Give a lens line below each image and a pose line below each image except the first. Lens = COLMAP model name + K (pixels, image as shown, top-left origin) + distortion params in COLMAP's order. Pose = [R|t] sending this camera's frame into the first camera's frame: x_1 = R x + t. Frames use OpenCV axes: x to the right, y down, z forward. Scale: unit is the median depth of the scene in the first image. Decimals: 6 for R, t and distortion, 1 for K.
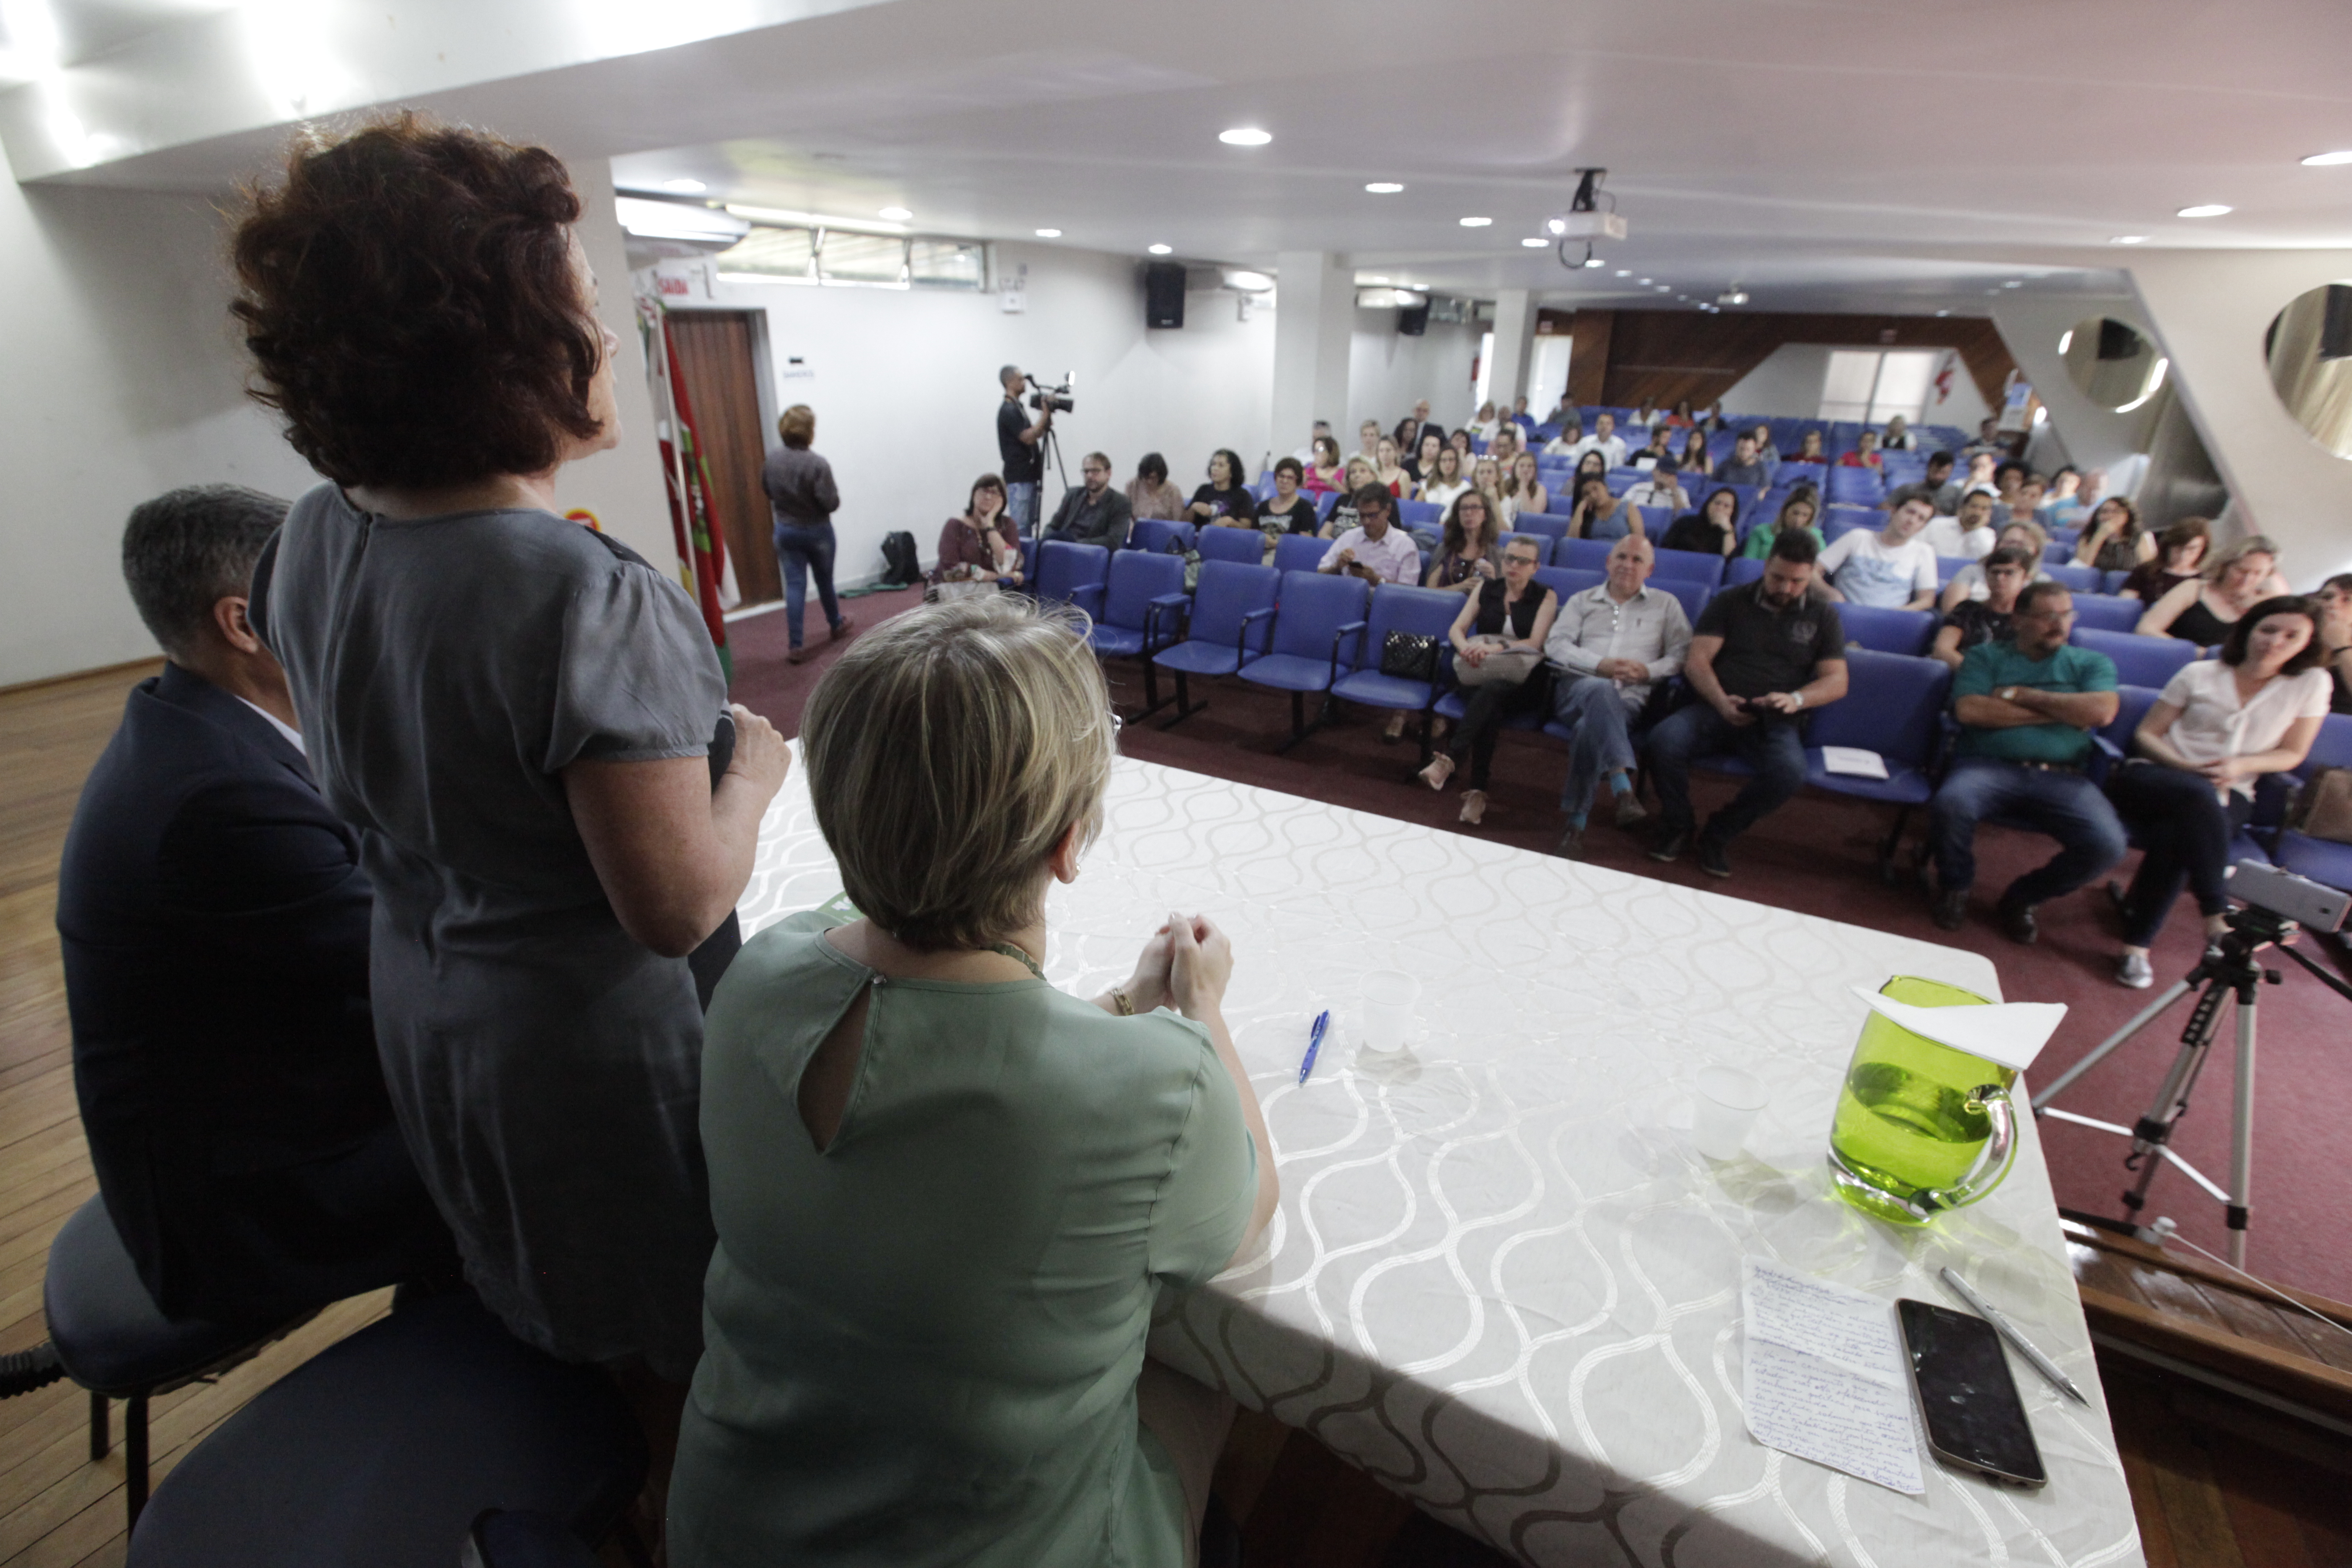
lens RADIAL K [[1098.4, 0, 1189.4], [0, 1098.4, 798.8], [0, 0, 1]] dist [-0.030917, 0.007250]
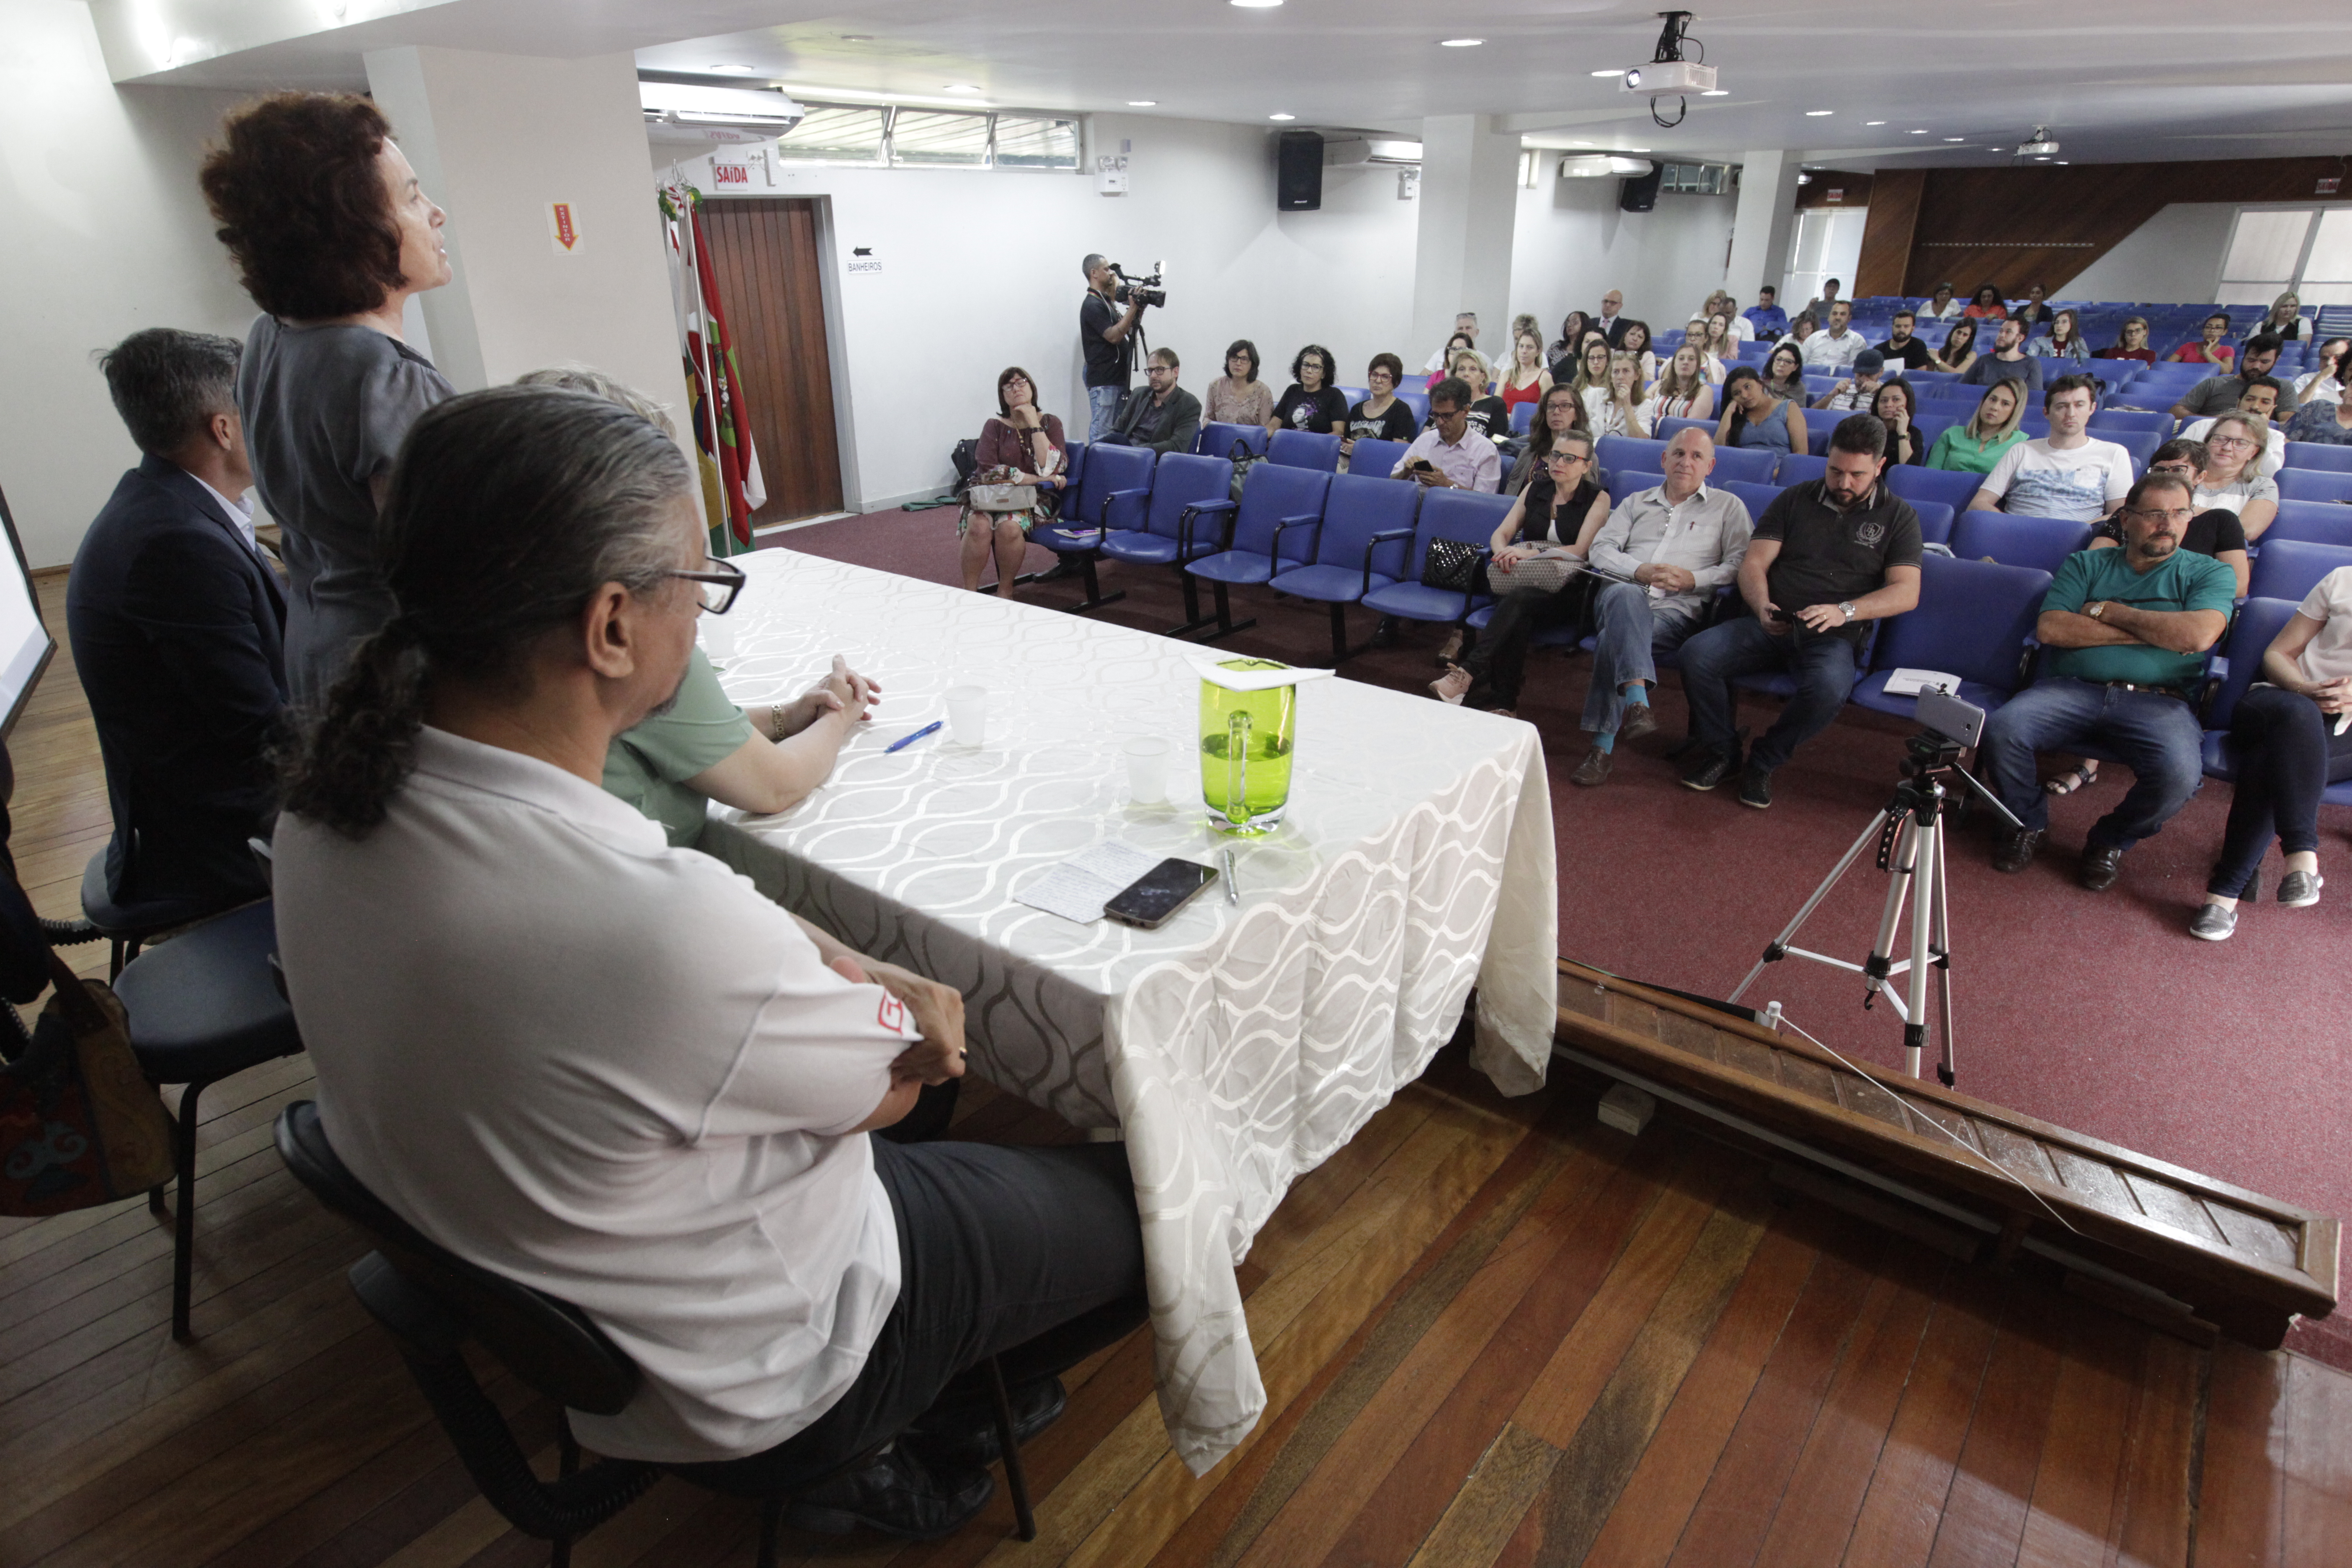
lens RADIAL K [[1318.8, 0, 1168.2], [0, 1318.8, 792.2], [0, 0, 1]] dist [-0.000400, 0.003063]
pose [[0.986921, 0.044846, -0.154843, 0.139875], [-0.043568, 0.998983, 0.011645, 0.053147], [0.155208, -0.004746, 0.987870, -0.115901]]
